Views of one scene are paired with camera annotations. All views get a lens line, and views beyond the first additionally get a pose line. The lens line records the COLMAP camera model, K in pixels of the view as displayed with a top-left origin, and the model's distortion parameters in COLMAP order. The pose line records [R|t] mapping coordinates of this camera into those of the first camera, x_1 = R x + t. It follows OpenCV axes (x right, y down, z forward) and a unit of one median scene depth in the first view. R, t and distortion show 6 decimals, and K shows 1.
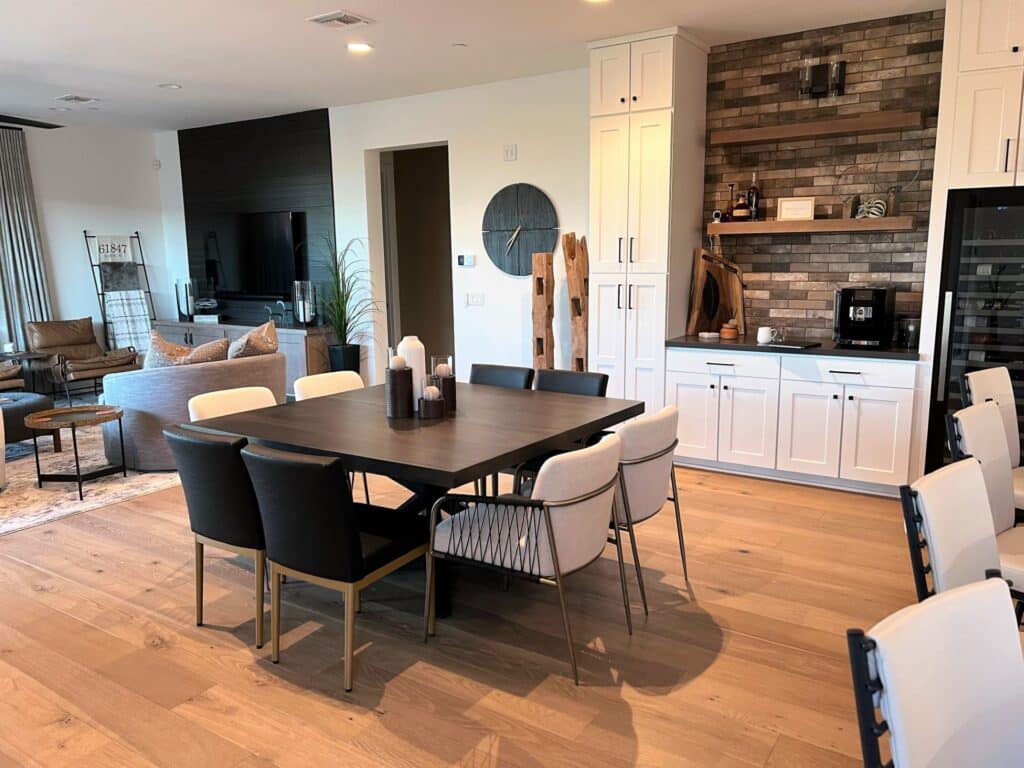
lens RADIAL K [[766.4, 0, 518.0], [0, 766.4, 380.8], [0, 0, 1]] dist [0.042961, -0.042218]
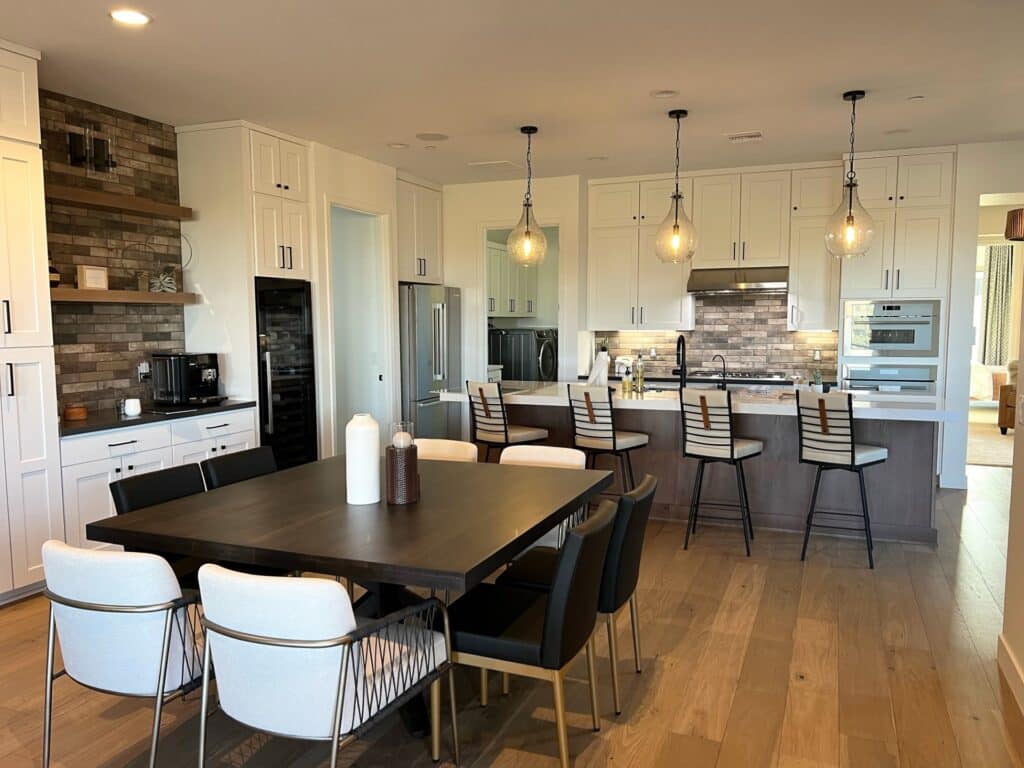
lens RADIAL K [[766.4, 0, 520.2], [0, 766.4, 382.6], [0, 0, 1]] dist [0.042961, -0.042218]
pose [[-0.182878, -0.067776, 0.980797, -0.705858], [0.170551, 0.980308, 0.099543, -0.102084], [-0.968229, 0.185480, -0.167717, 0.684900]]
